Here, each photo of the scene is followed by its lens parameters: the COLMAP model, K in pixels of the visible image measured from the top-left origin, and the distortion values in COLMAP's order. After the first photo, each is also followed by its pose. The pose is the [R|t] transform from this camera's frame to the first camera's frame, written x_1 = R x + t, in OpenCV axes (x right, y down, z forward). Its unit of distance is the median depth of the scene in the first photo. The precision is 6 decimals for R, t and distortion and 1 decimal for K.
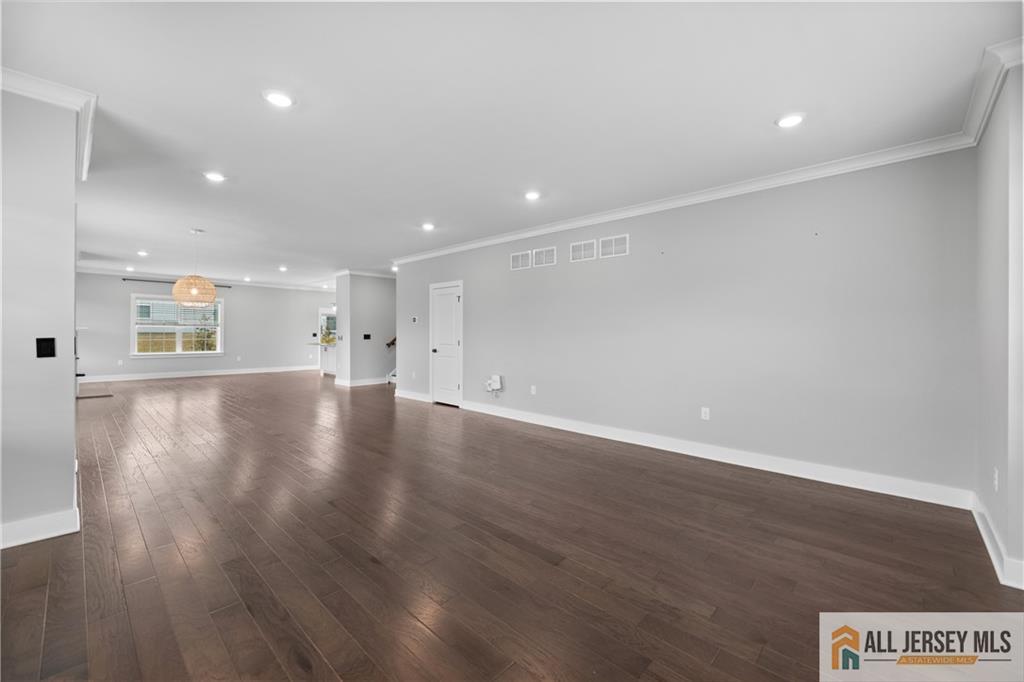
lens RADIAL K [[417.9, 0, 510.8], [0, 417.9, 336.3], [0, 0, 1]] dist [0.001045, 0.000192]
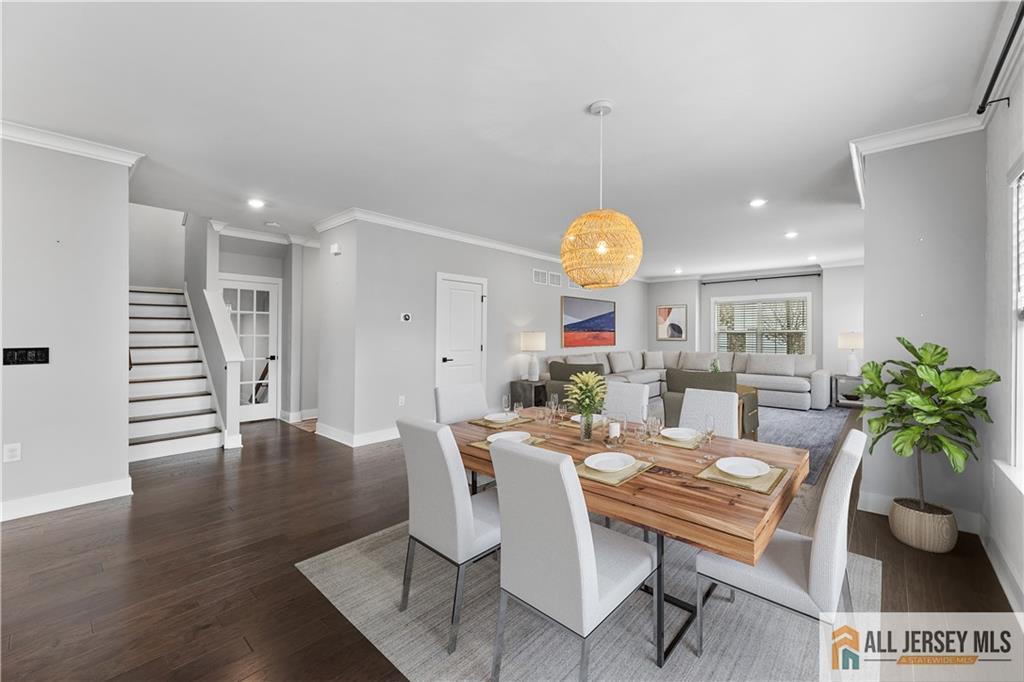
lens RADIAL K [[417.9, 0, 510.9], [0, 417.9, 334.8], [0, 0, 1]] dist [0.001045, 0.000192]
pose [[-0.027439, -0.002387, 0.999621, -1.022810], [0.003953, 0.999989, 0.002497, -0.014502], [-0.999616, 0.004020, -0.027429, 0.963540]]
